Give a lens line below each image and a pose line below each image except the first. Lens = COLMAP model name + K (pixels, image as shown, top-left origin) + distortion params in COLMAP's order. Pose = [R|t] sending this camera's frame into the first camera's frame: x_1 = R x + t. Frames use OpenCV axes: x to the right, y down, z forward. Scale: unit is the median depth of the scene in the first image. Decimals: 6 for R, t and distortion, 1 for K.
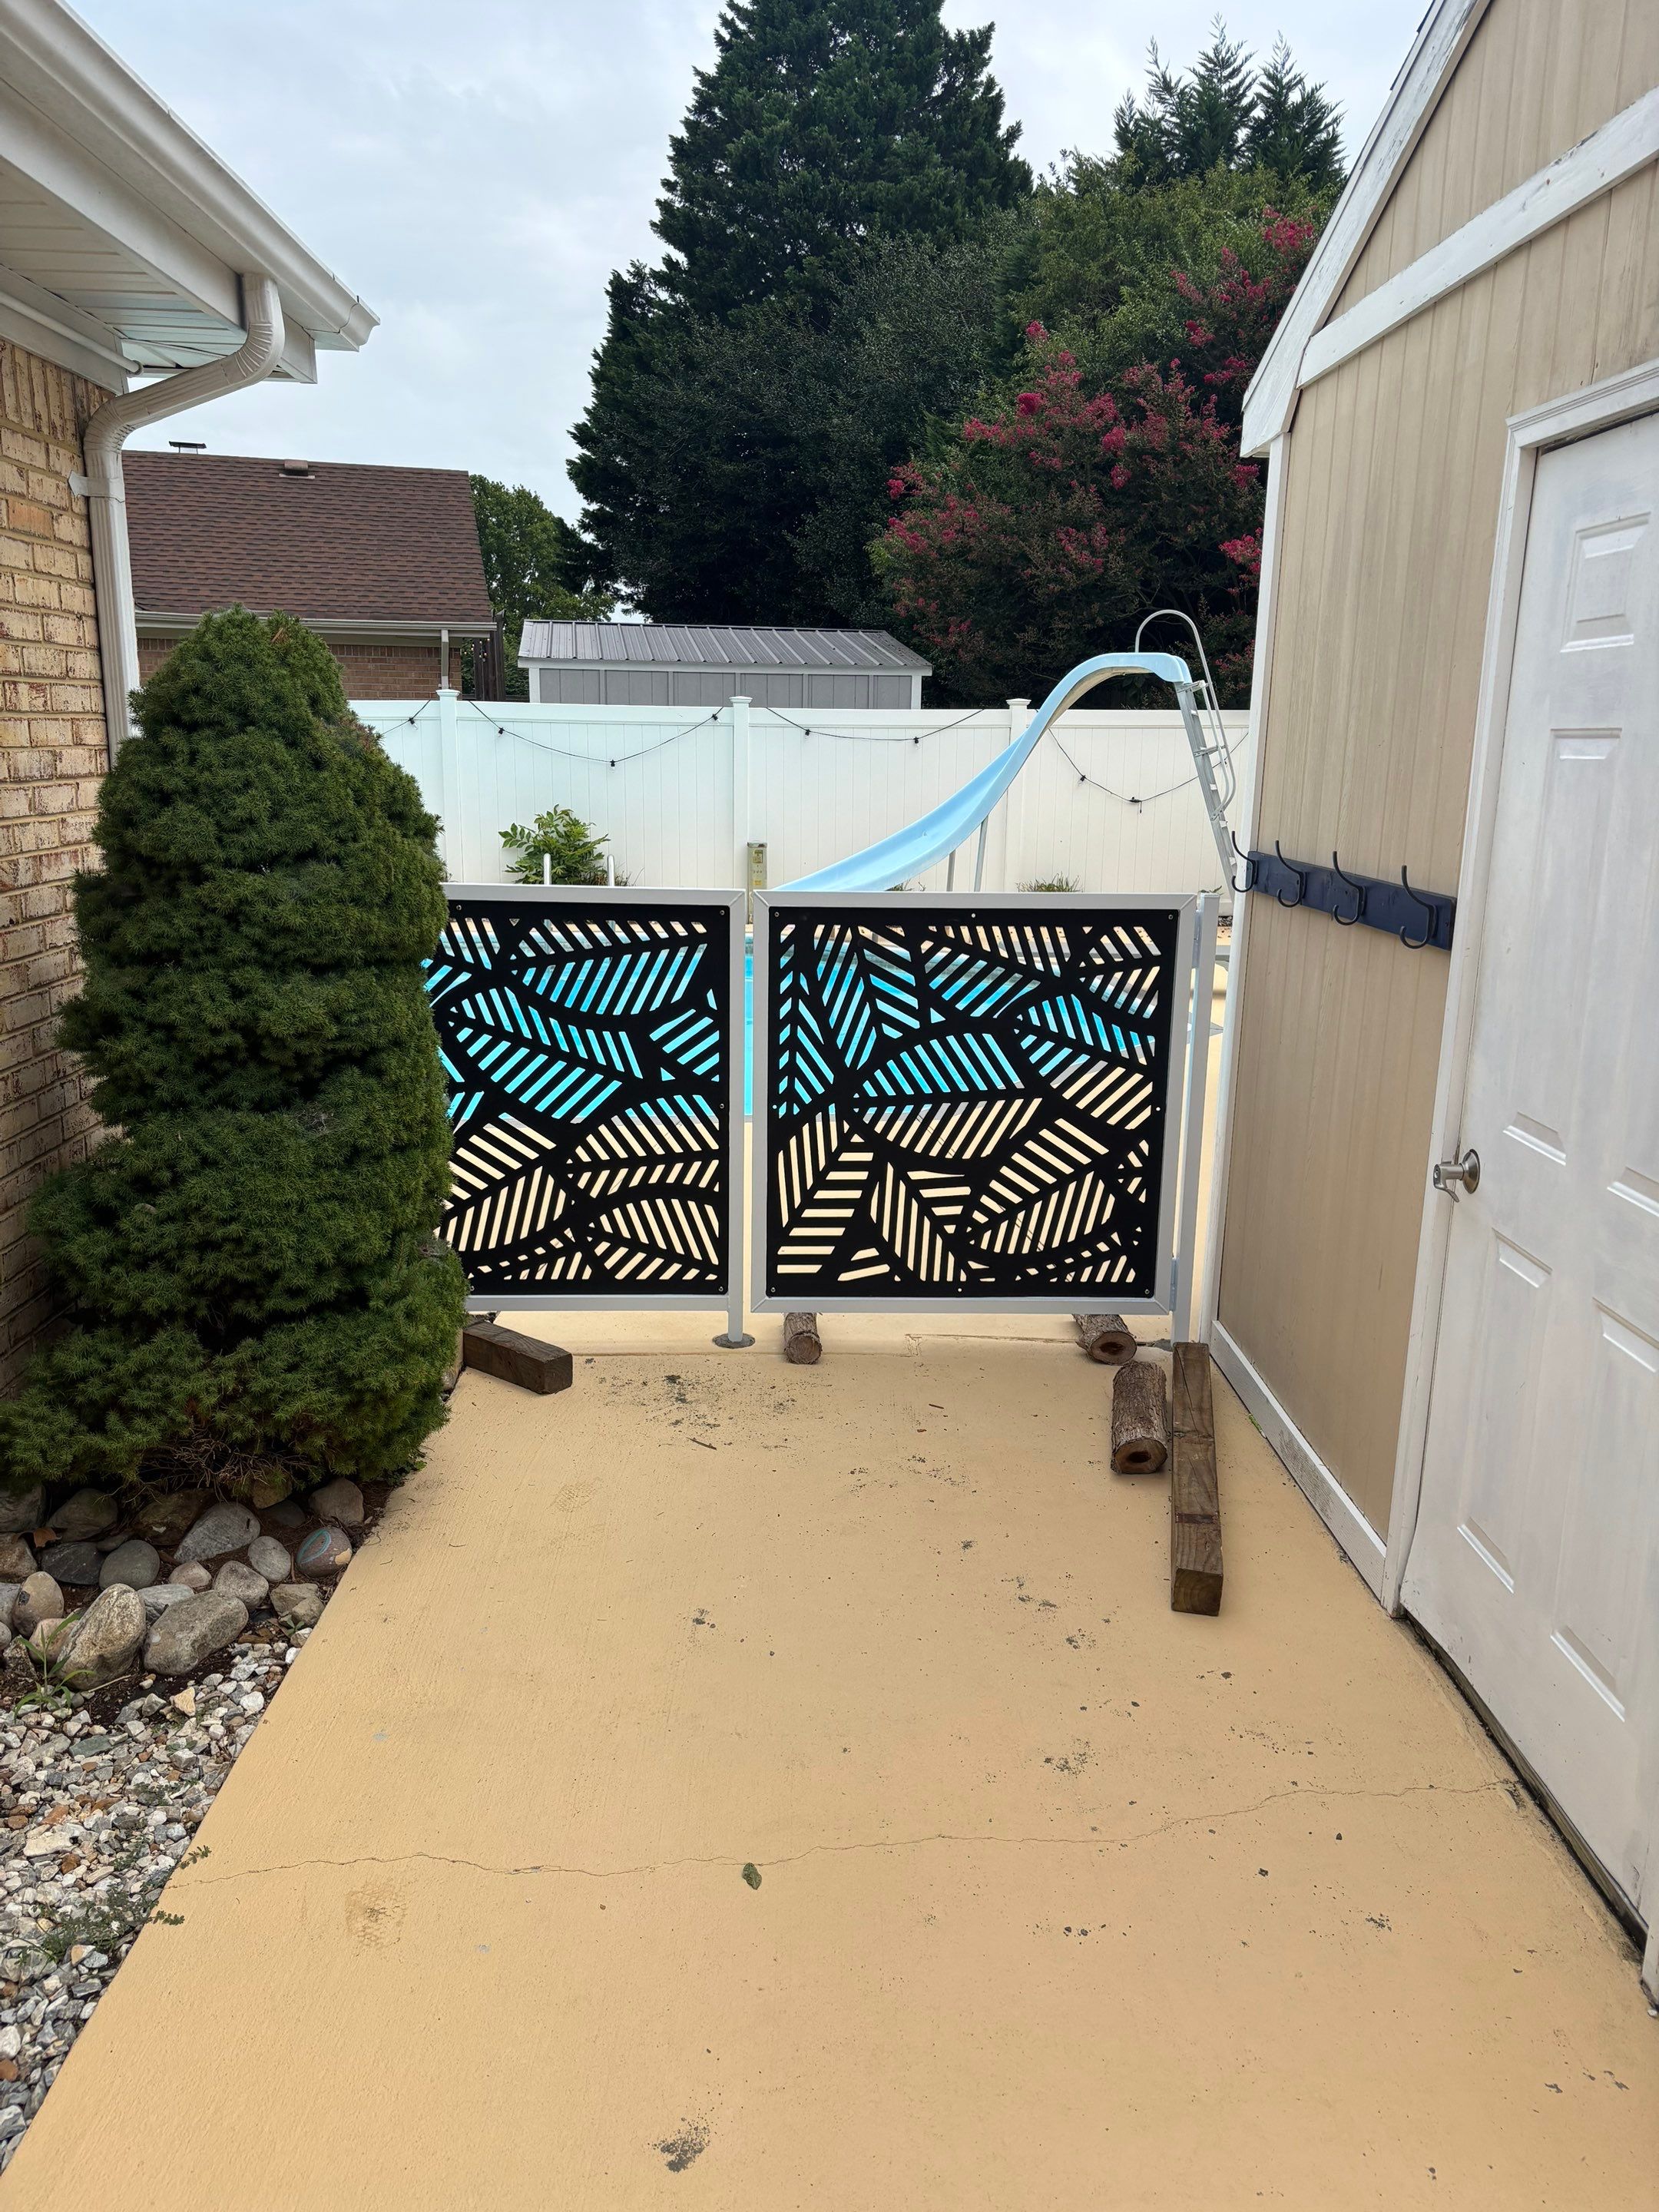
lens RADIAL K [[1611.6, 0, 829.5], [0, 1611.6, 1106.0], [0, 0, 1]] dist [0.059222, -0.062908]
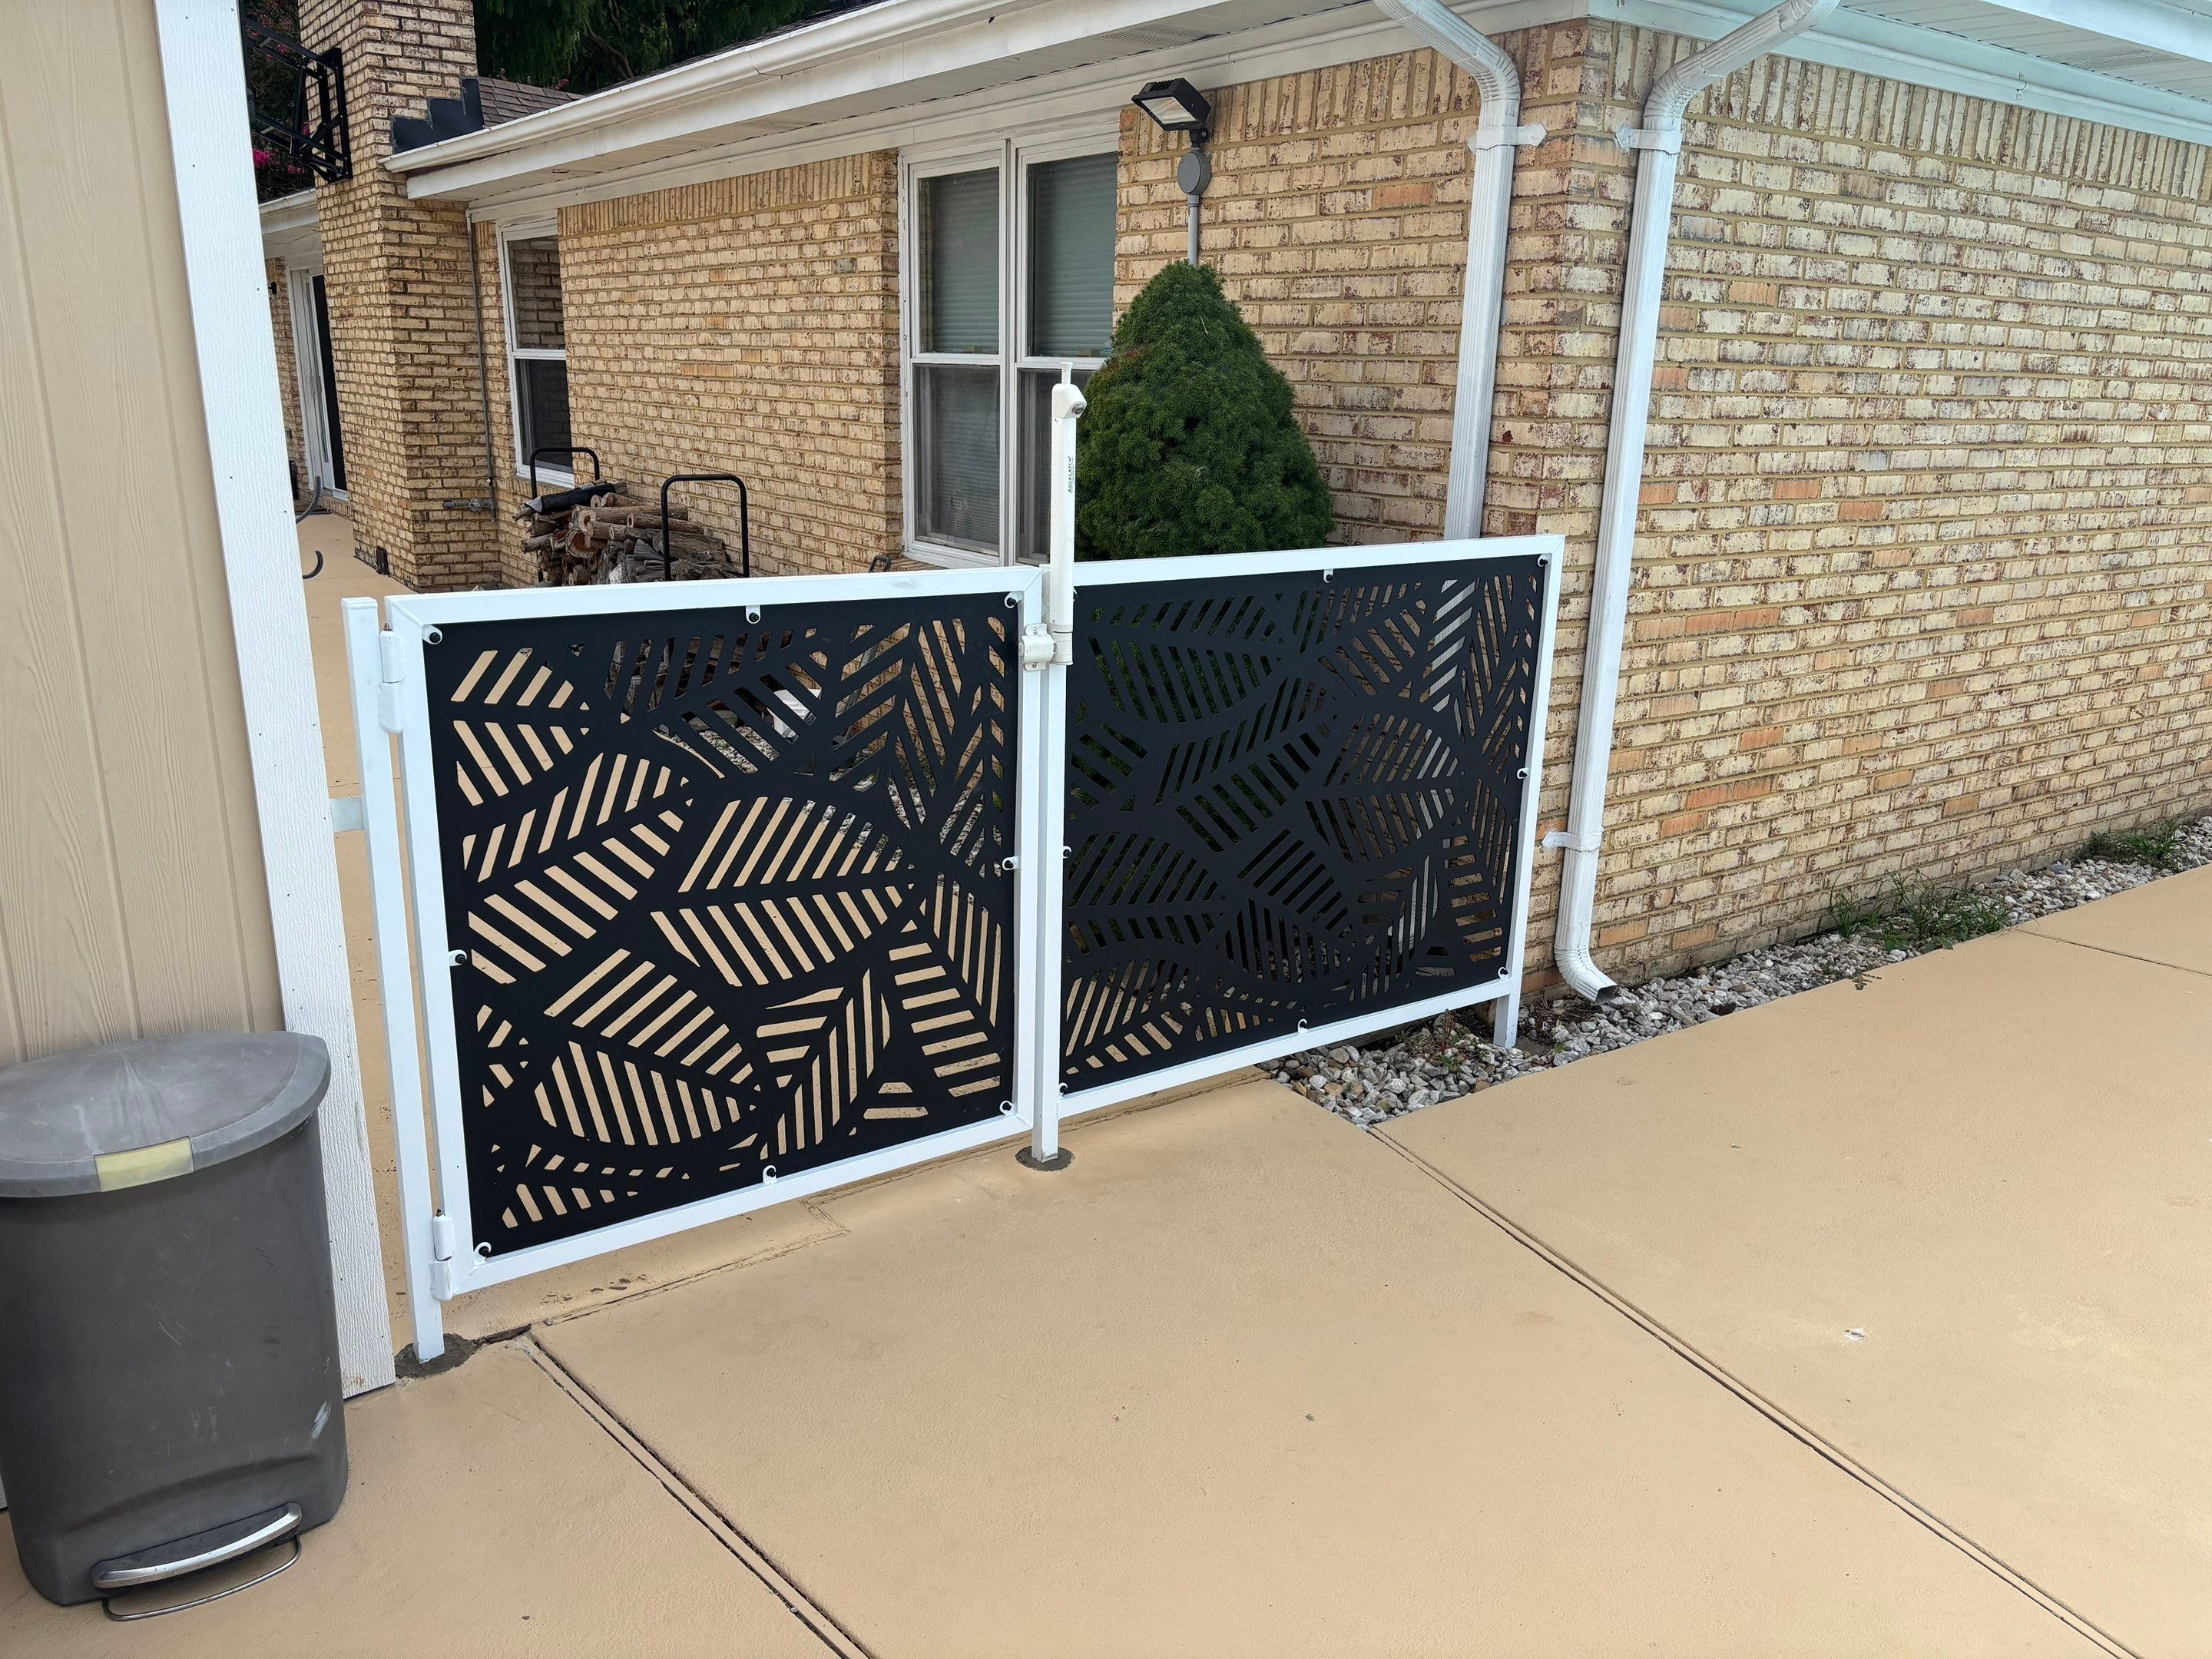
lens RADIAL K [[1681.2, 0, 1107.9], [0, 1681.2, 833.2], [0, 0, 1]] dist [0.003415, 0.014020]
pose [[-0.819118, 0.119692, -0.560999, 0.447085], [-0.166707, 0.886106, 0.432465, -0.441797], [0.548867, 0.447762, -0.705871, 1.967534]]
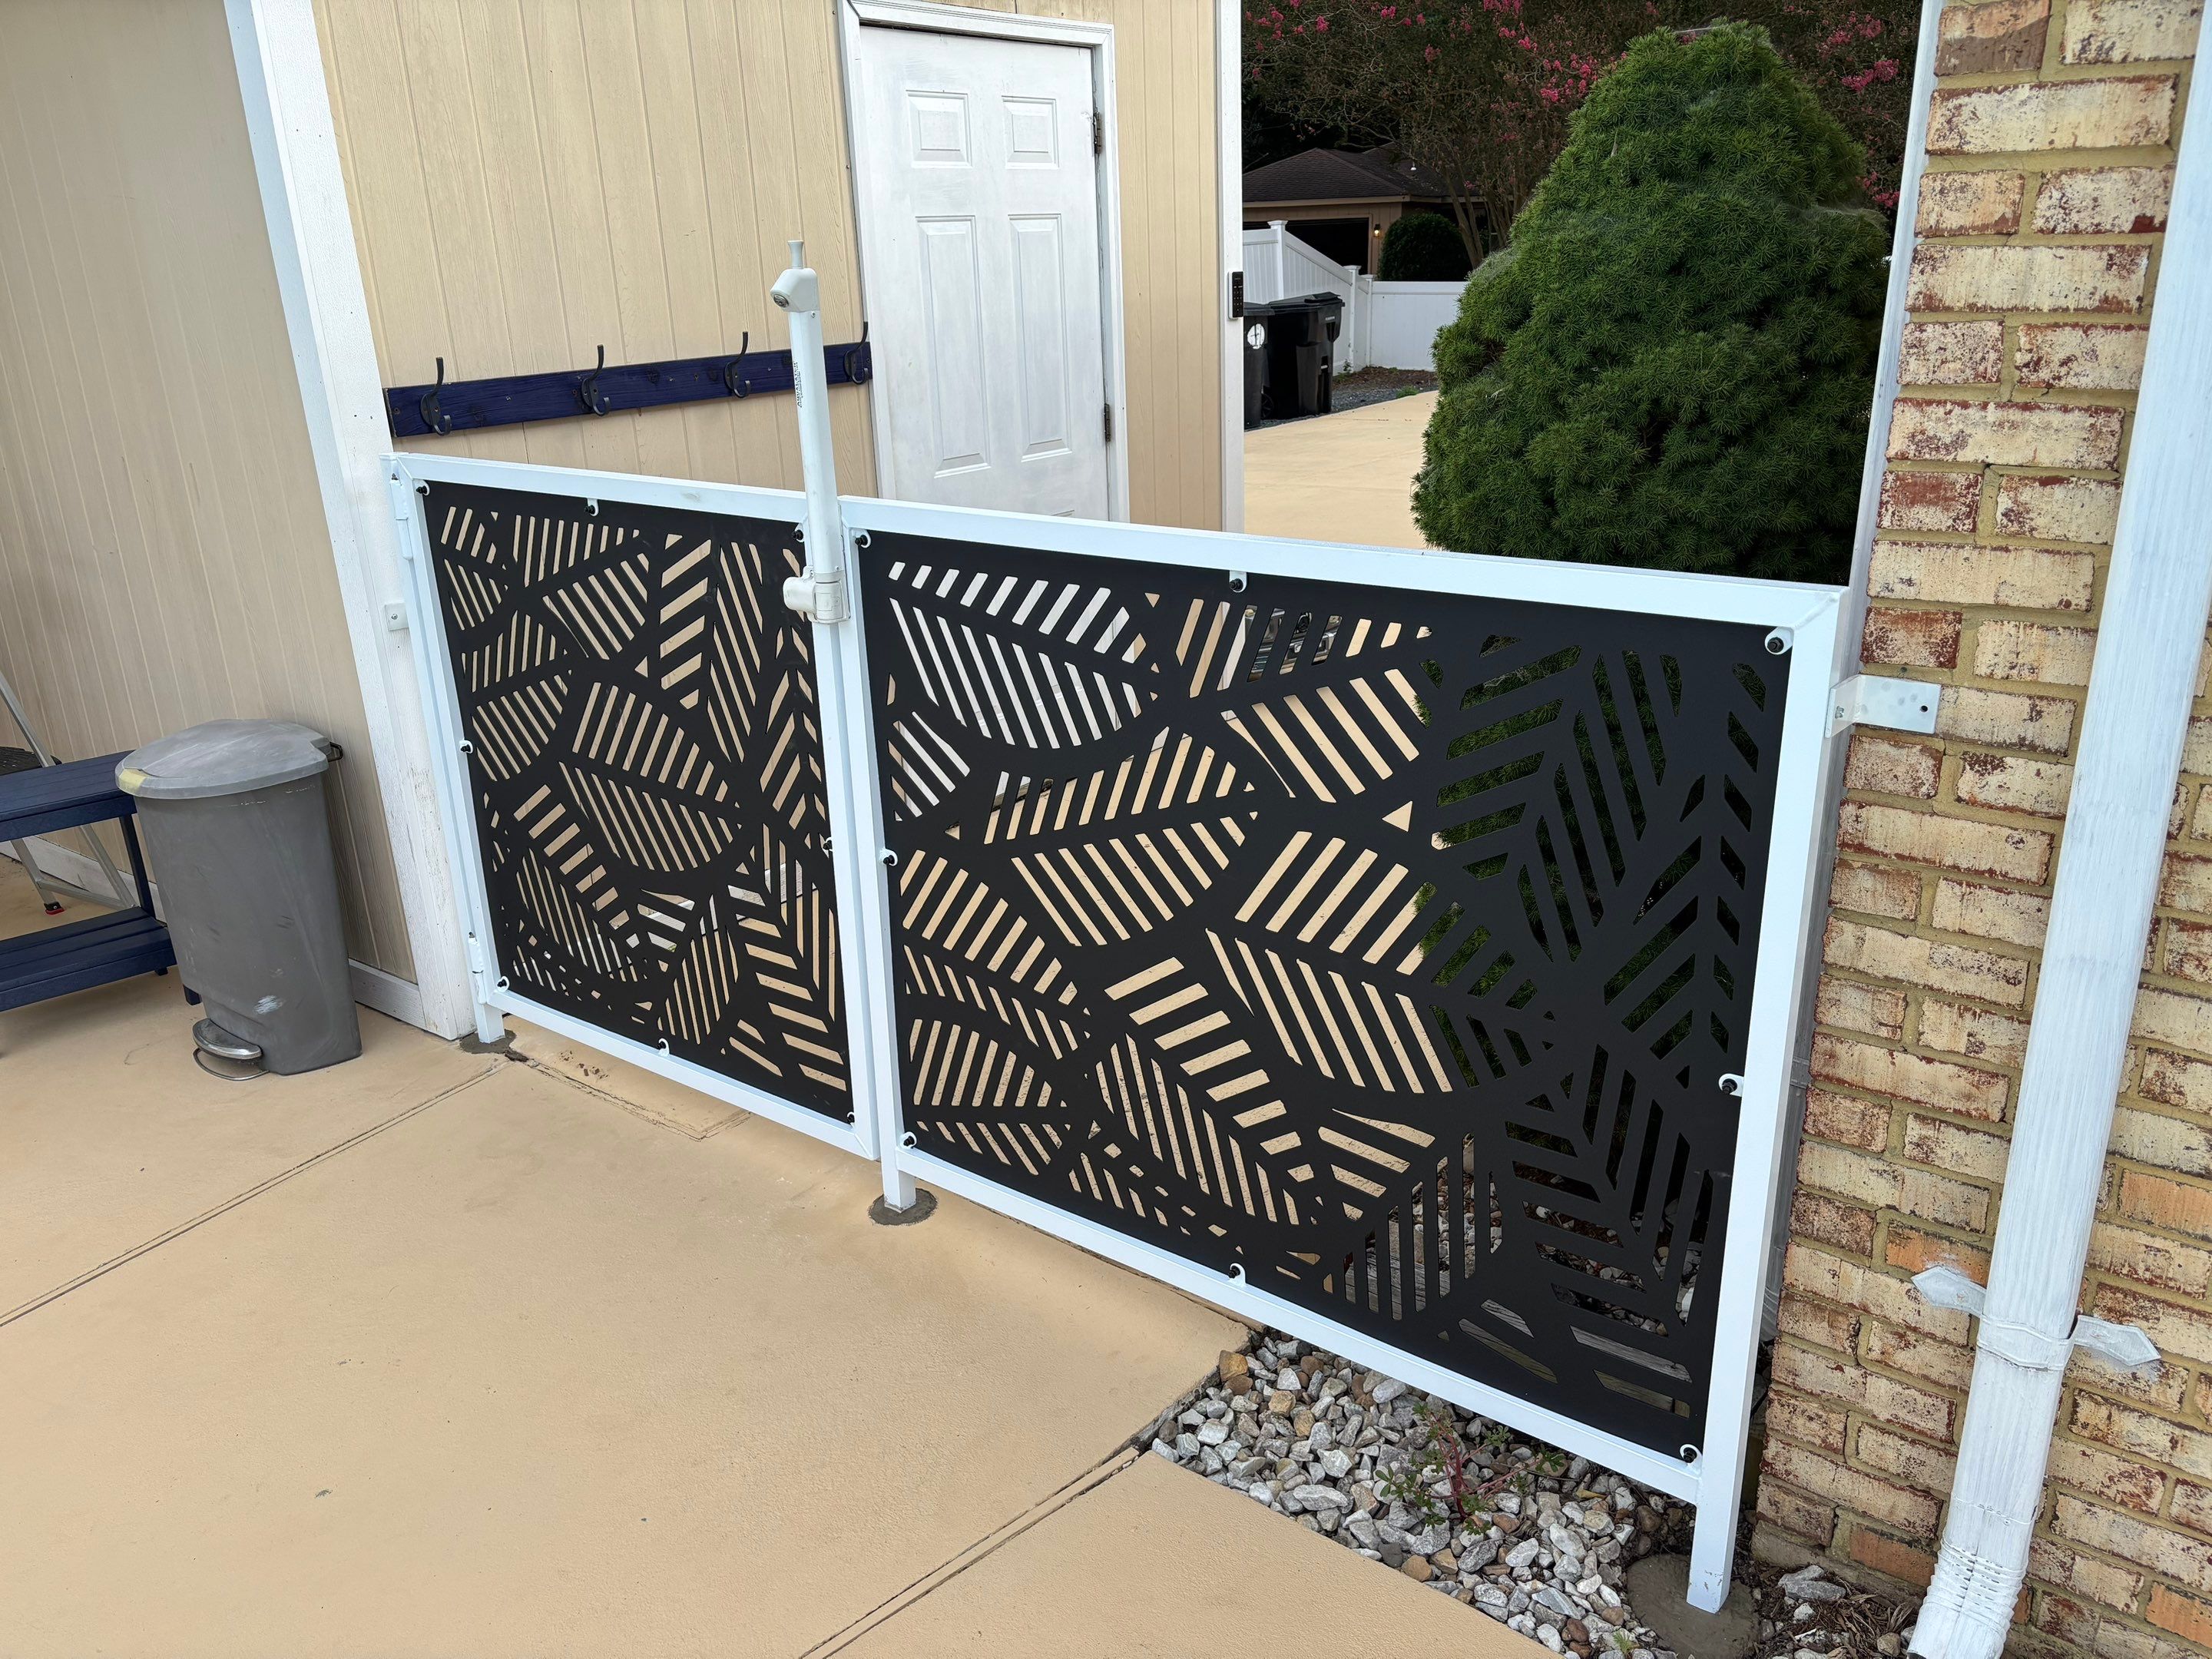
lens RADIAL K [[1711.1, 0, 1077.5], [0, 1711.1, 864.4], [0, 0, 1]] dist [0.005352, 0.000903]
pose [[-0.780445, -0.210176, 0.588839, -0.631774], [0.161128, 0.842380, 0.514231, -0.402373], [-0.604105, 0.496207, -0.623567, 1.717300]]
